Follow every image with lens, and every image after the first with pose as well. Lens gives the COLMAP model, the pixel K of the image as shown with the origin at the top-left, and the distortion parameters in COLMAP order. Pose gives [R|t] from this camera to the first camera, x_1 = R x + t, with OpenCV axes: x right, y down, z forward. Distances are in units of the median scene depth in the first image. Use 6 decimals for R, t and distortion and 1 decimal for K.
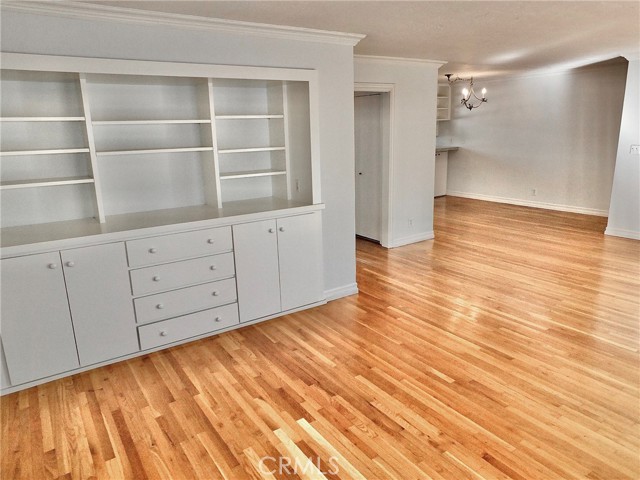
lens RADIAL K [[457.0, 0, 318.7], [0, 457.0, 238.7], [0, 0, 1]] dist [0.004774, -0.002255]
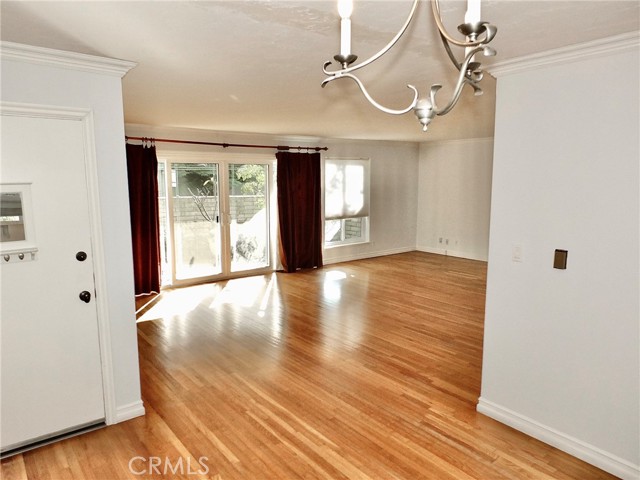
lens RADIAL K [[457.0, 0, 320.1], [0, 457.0, 238.7], [0, 0, 1]] dist [0.004774, -0.002255]
pose [[-0.996182, 0.047474, -0.073269, 0.840878], [0.016317, 0.925686, 0.377941, -0.693294], [0.085767, 0.375303, -0.922926, 2.564133]]
